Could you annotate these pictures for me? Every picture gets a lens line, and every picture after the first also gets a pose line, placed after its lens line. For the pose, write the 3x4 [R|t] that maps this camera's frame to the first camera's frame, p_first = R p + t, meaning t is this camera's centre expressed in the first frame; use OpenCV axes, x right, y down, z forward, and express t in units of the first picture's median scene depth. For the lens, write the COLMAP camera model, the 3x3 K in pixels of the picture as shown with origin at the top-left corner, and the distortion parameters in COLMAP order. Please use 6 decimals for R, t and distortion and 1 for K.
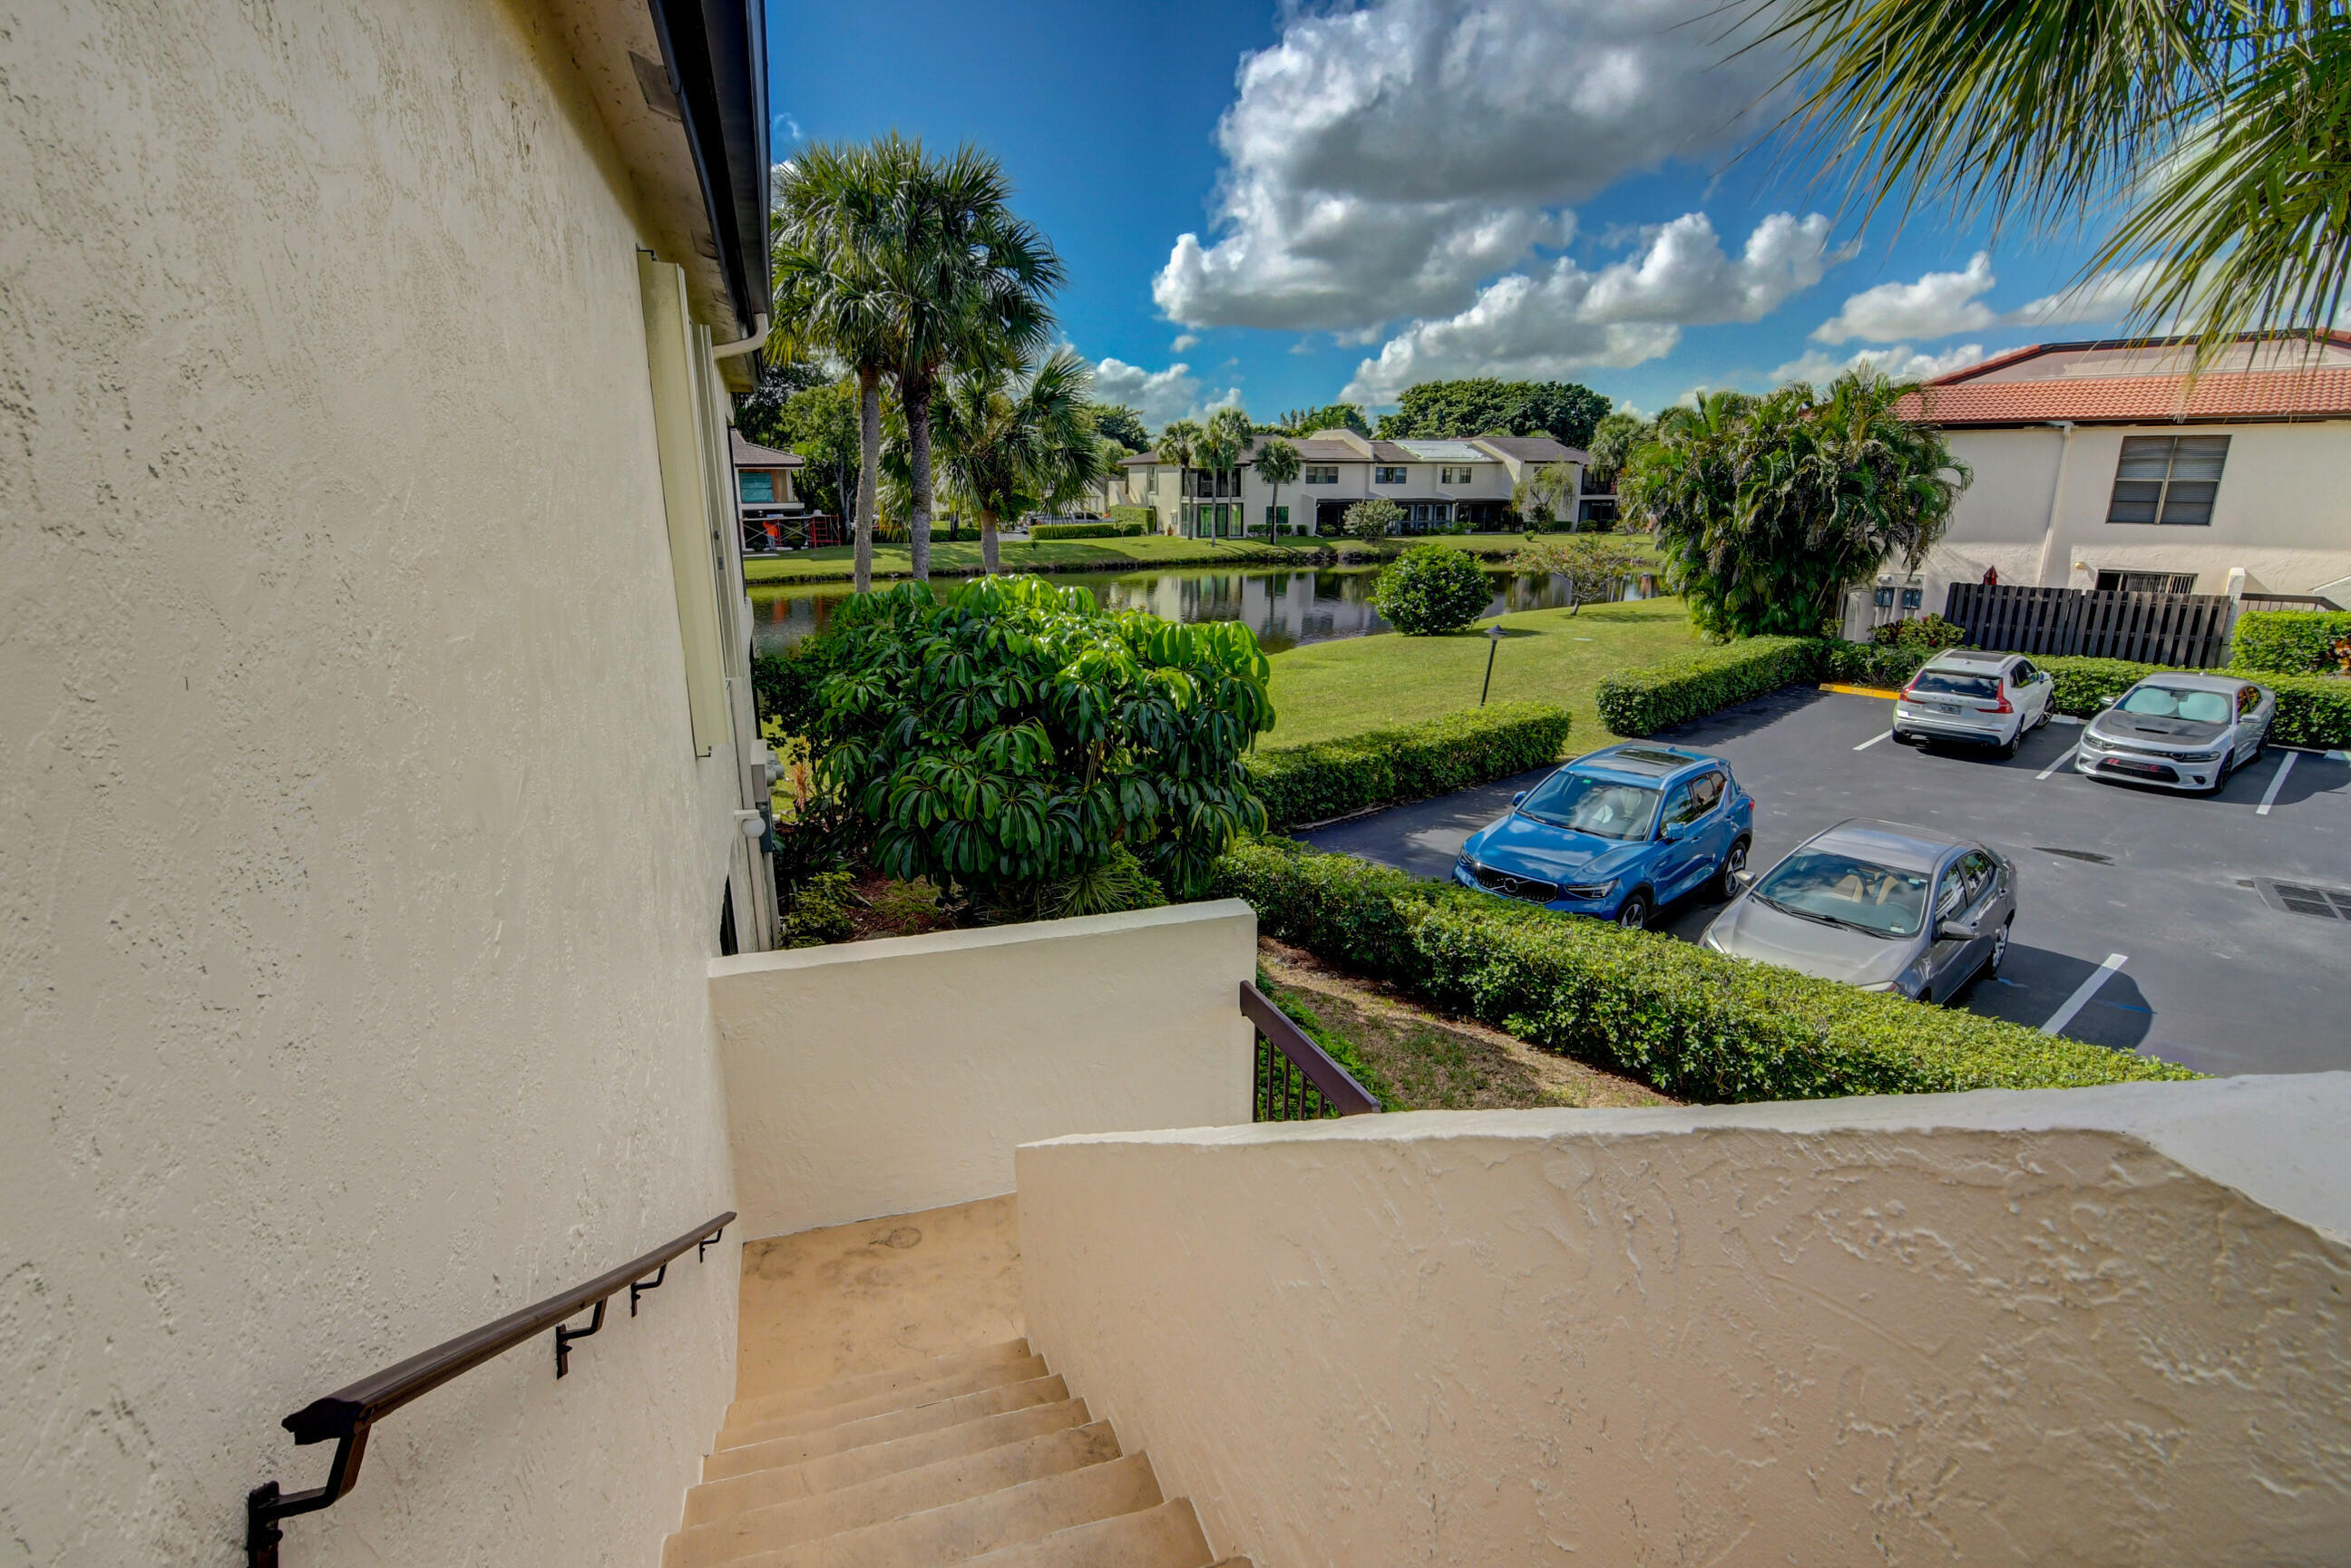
lens RADIAL K [[1138.6, 0, 1175.6], [0, 1138.6, 797.3], [0, 0, 1]] dist [-0.029793, 0.005883]
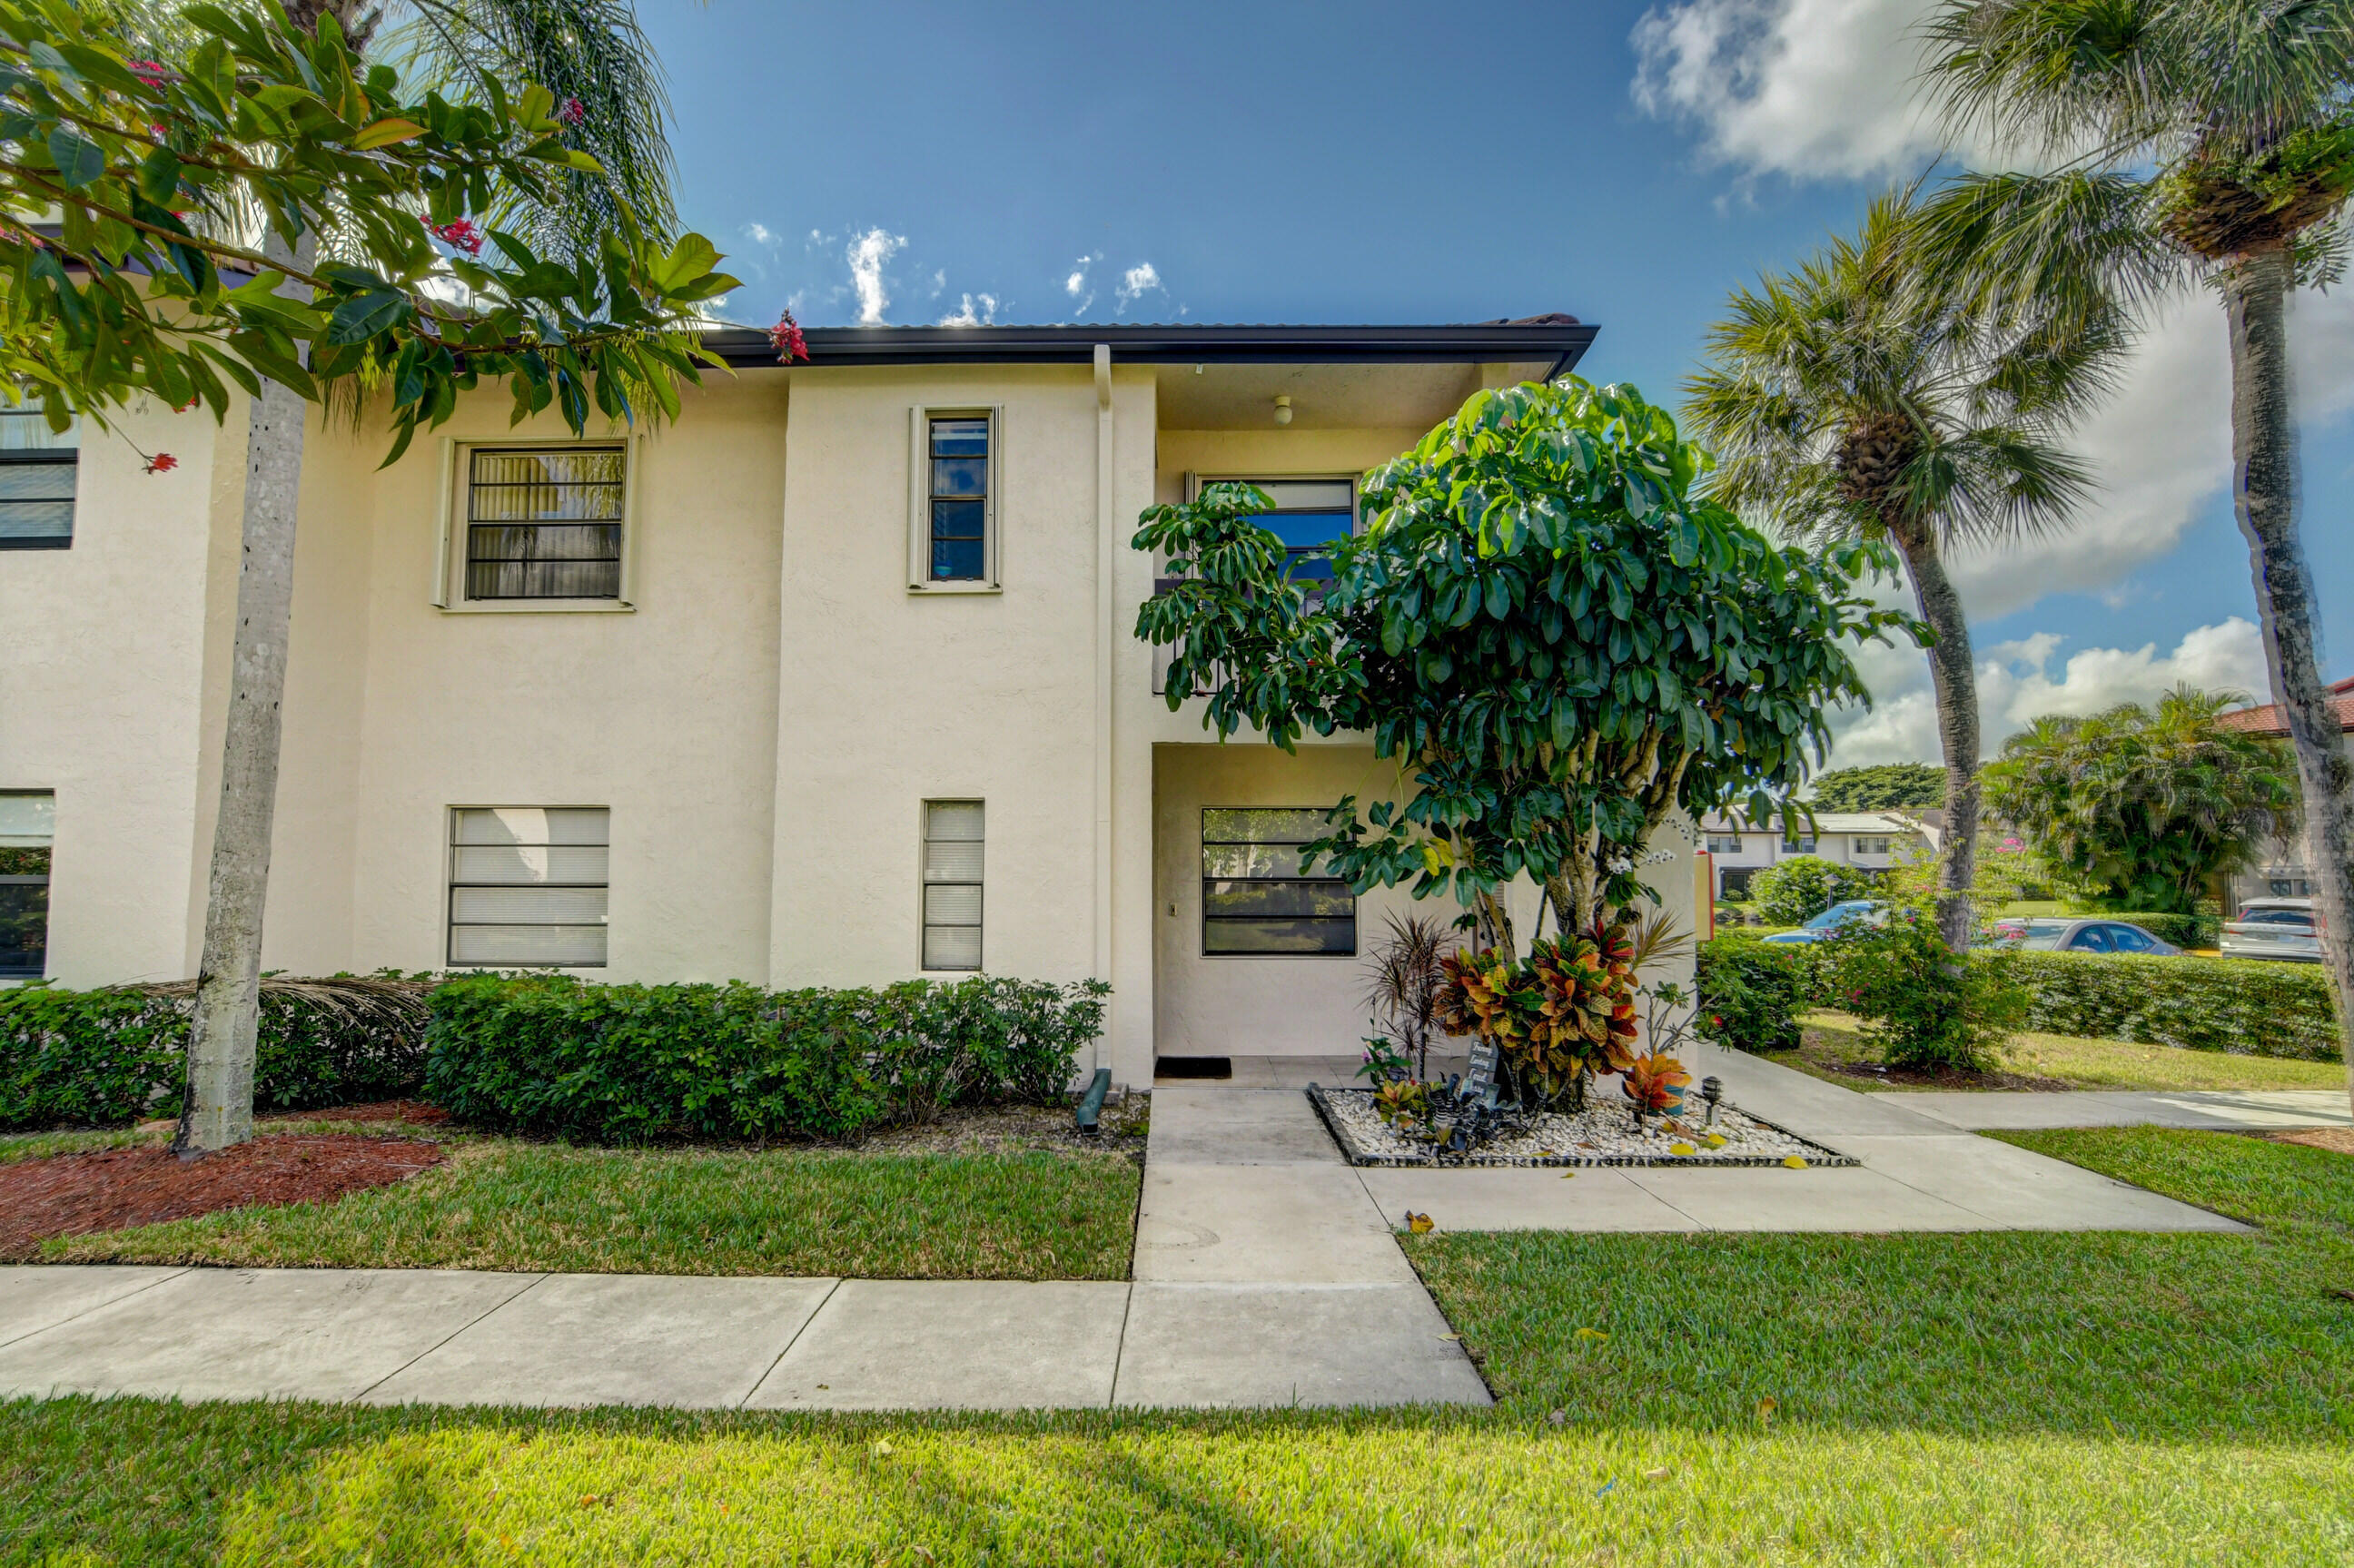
lens RADIAL K [[1140.0, 0, 1178.8], [0, 1140.0, 790.5], [0, 0, 1]] dist [-0.029793, 0.005883]
pose [[0.943241, -0.024332, -0.331215, 0.008399], [-0.091686, 0.939475, -0.330121, 0.213447], [0.319201, 0.341751, 0.883921, -0.347118]]
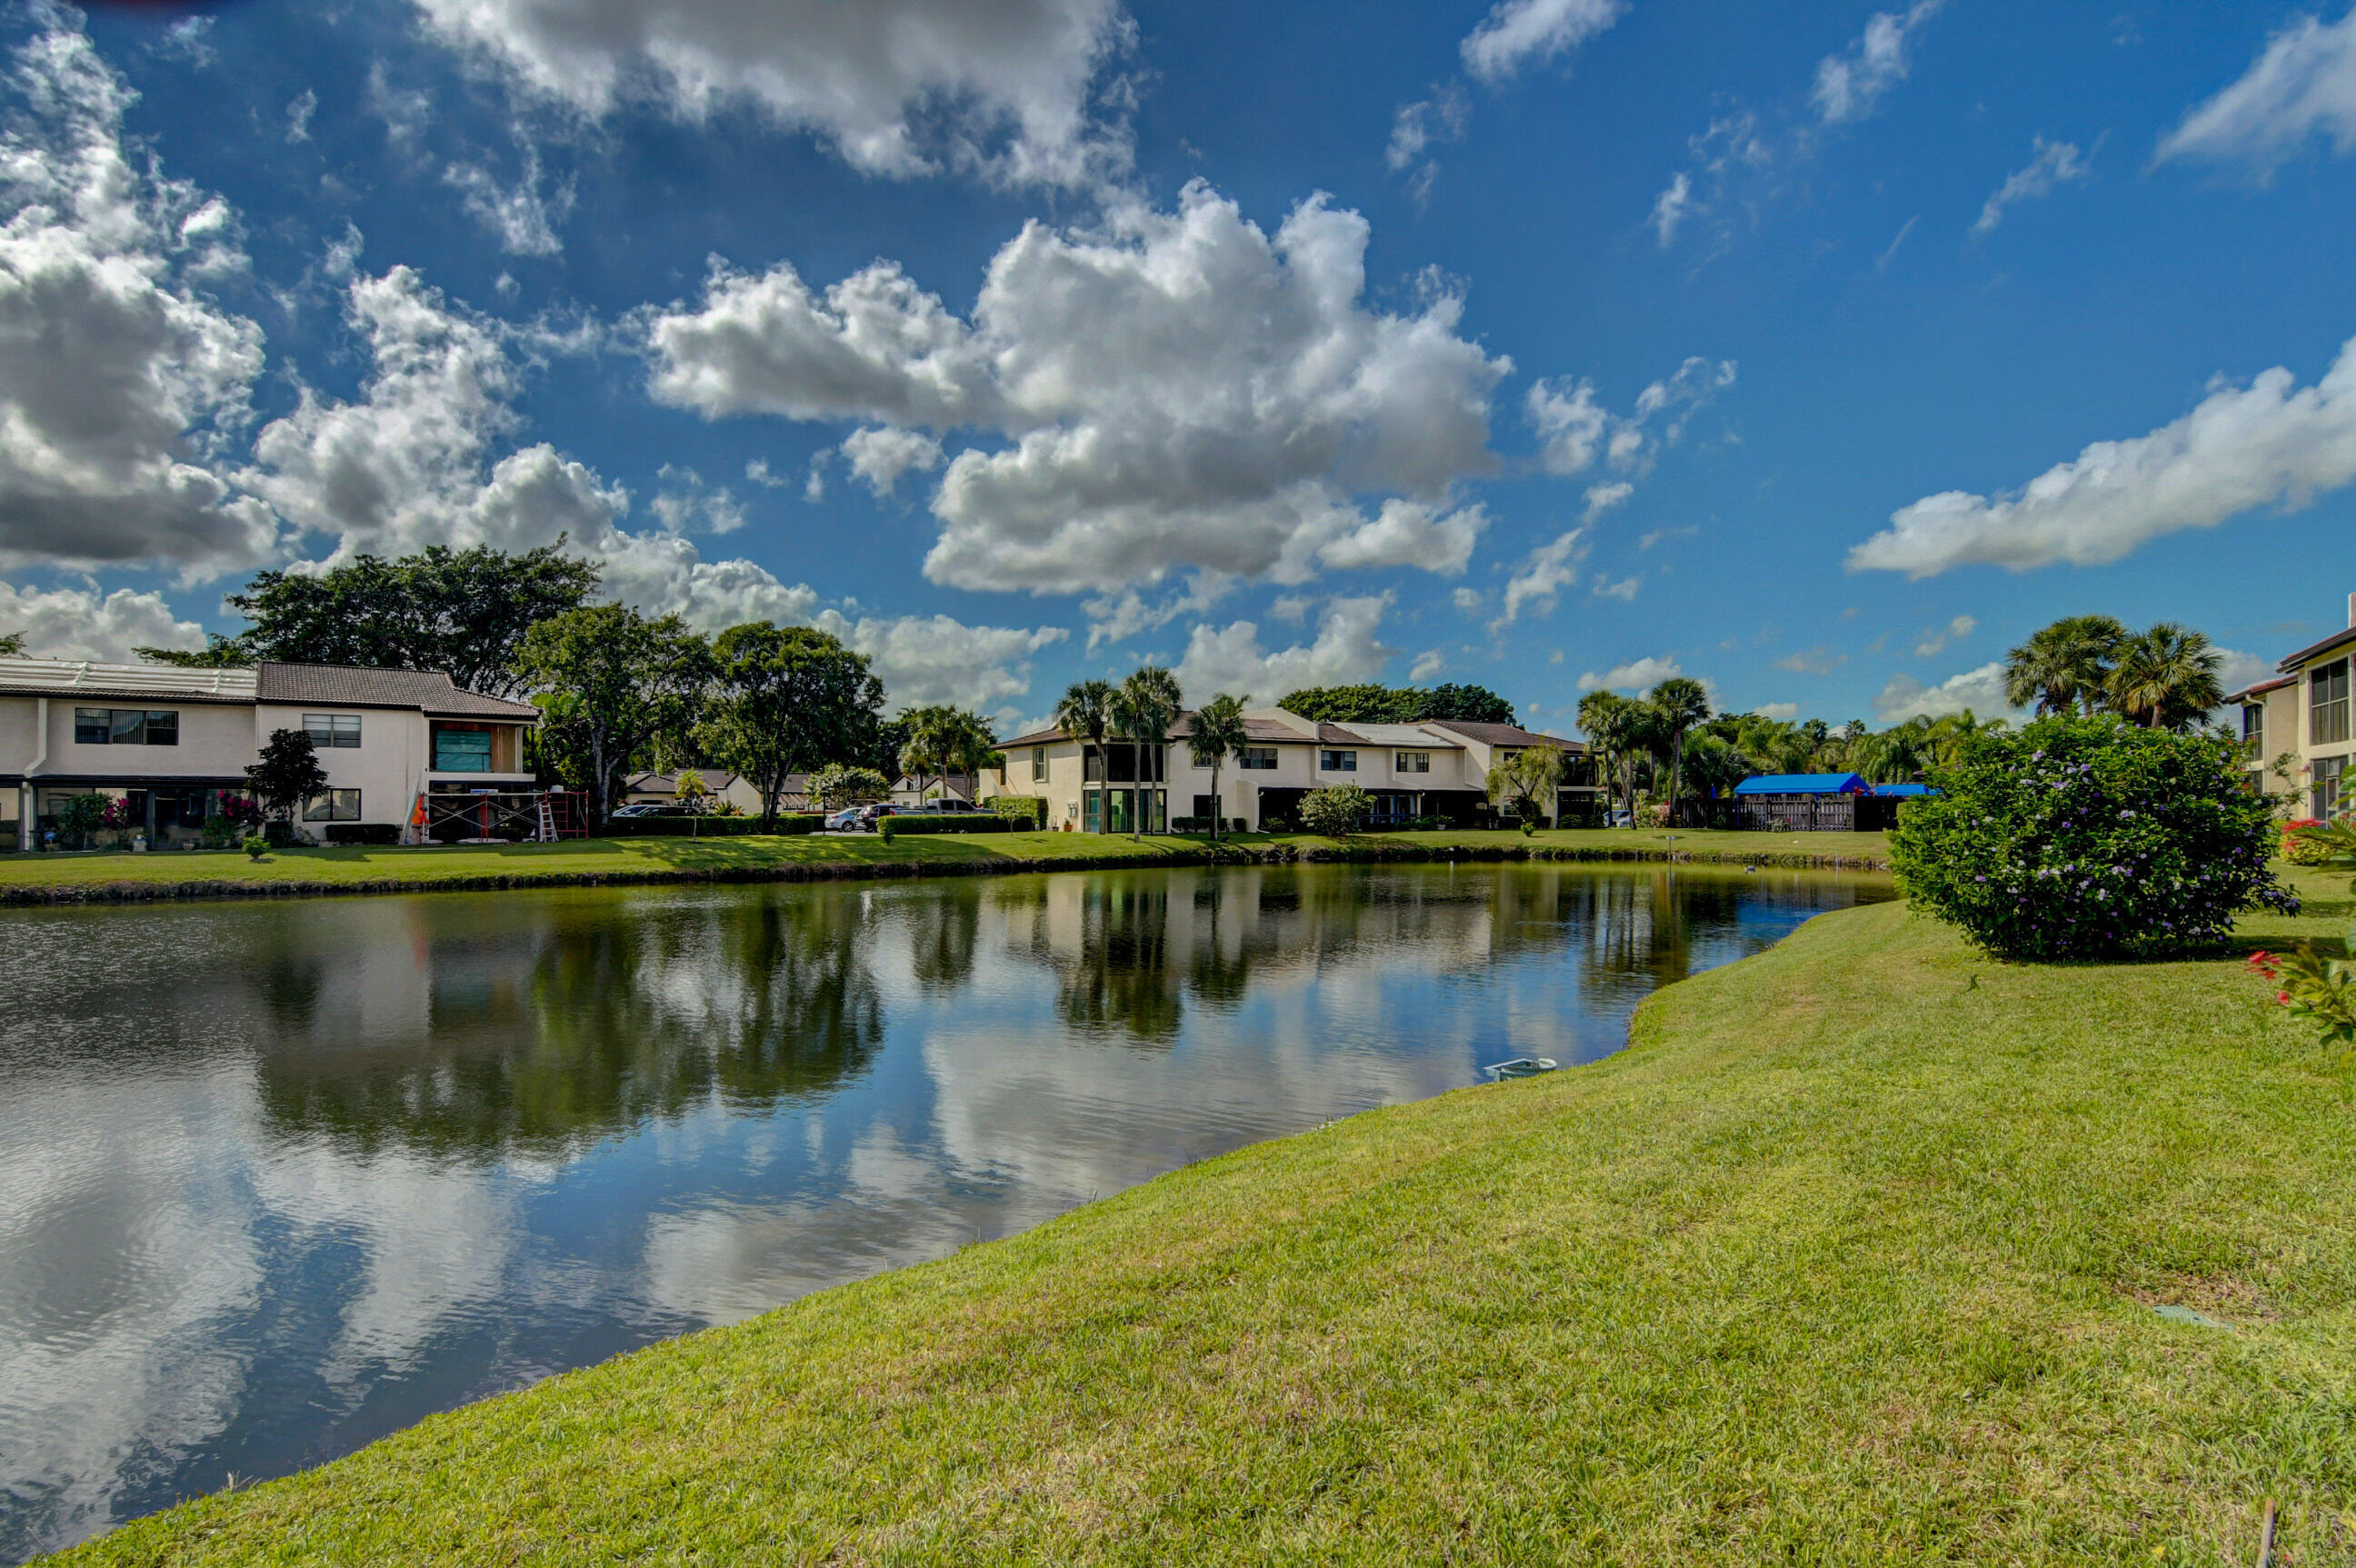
lens RADIAL K [[1141.2, 0, 1191.3], [0, 1141.2, 807.9], [0, 0, 1]] dist [-0.029793, 0.005883]
pose [[0.988438, 0.004931, 0.151545, -0.141008], [0.035570, 0.964040, -0.263366, -0.153460], [-0.147394, 0.265711, 0.952718, 0.938392]]
